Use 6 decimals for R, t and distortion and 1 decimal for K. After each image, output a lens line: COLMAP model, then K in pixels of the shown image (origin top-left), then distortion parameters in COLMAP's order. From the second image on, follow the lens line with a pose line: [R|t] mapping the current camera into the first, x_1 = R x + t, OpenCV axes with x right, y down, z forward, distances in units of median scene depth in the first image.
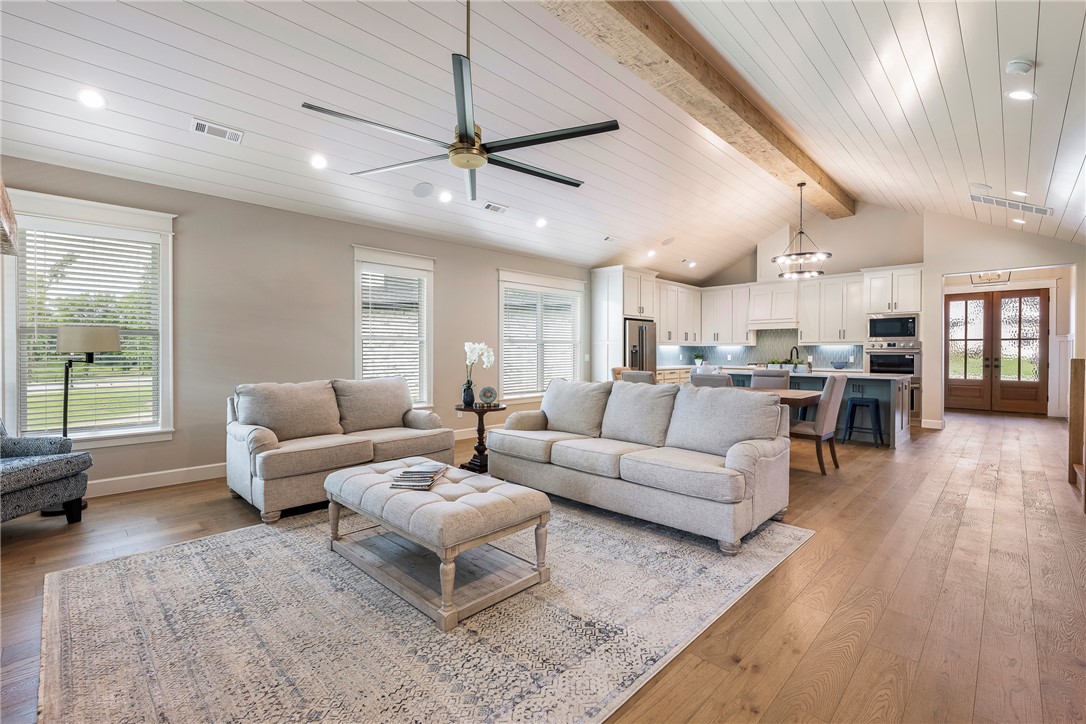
lens RADIAL K [[451.8, 0, 538.3], [0, 451.8, 358.3], [0, 0, 1]] dist [0.001609, 0.000304]
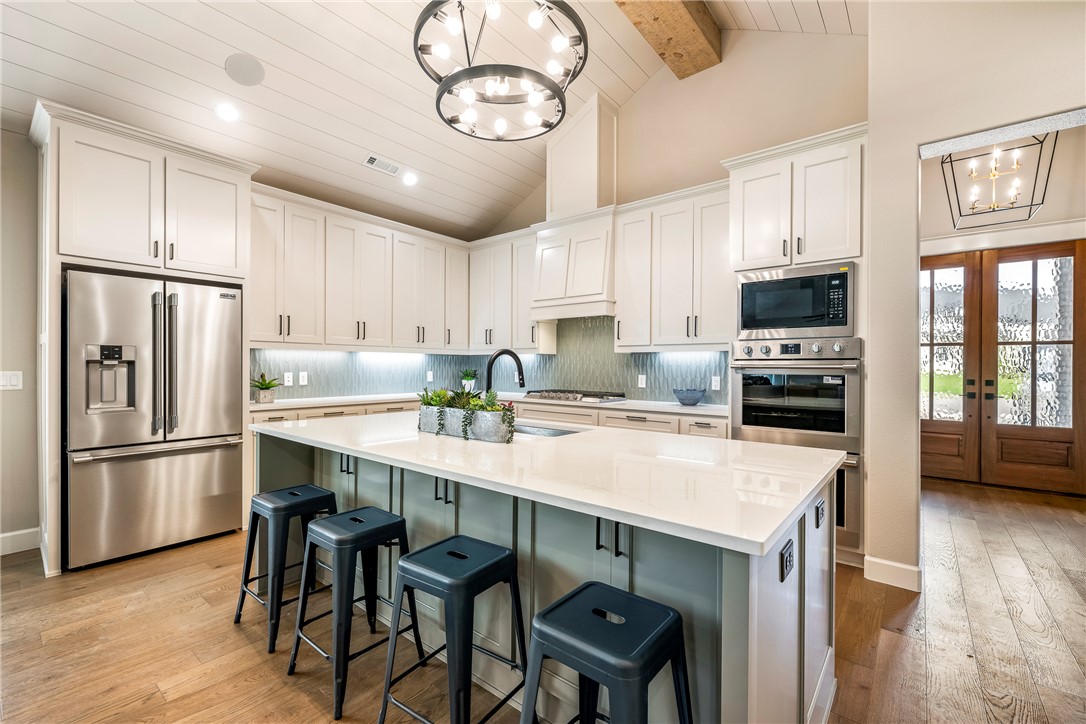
lens RADIAL K [[462.1, 0, 545.7], [0, 462.1, 366.7], [0, 0, 1]] dist [-0.001532, -0.000151]
pose [[0.991974, 0.003739, 0.126386, 0.491139], [-0.002259, 0.999927, -0.011856, -0.008936], [-0.126421, 0.011475, 0.991910, 0.596513]]
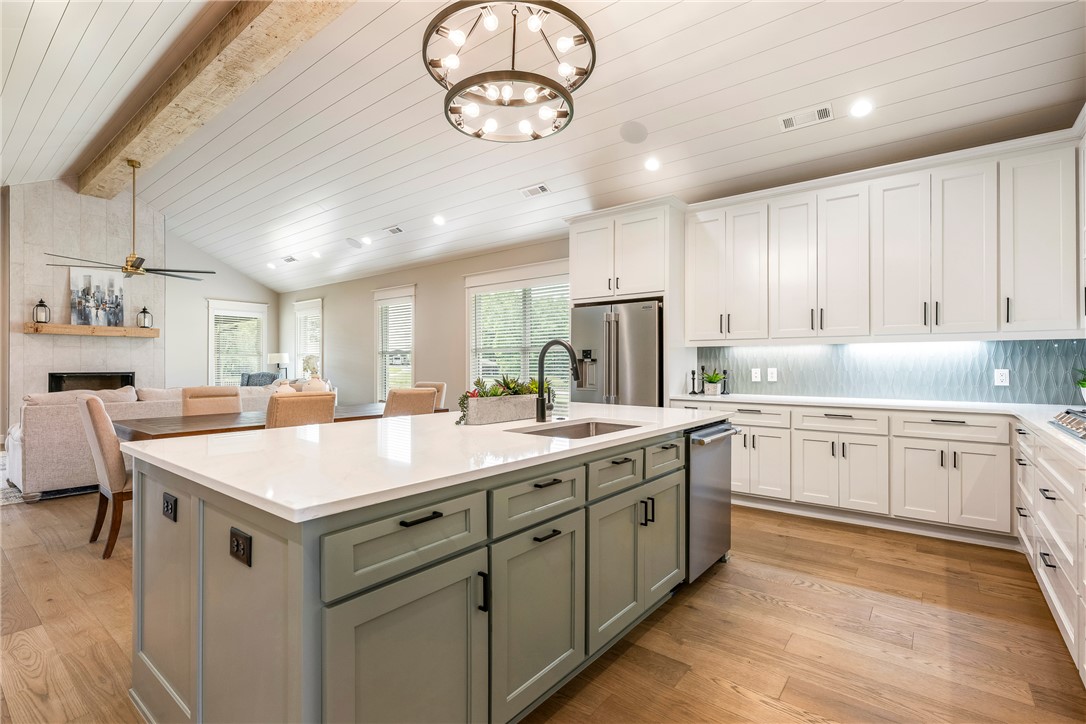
lens RADIAL K [[469.8, 0, 543.0], [0, 469.8, 362.0], [0, 0, 1]] dist [-0.002278, -0.000210]
pose [[0.172600, -0.003762, -0.984985, 0.759764], [-0.011239, 0.999920, -0.005788, -0.009433], [0.984928, 0.012070, 0.172544, 0.818920]]
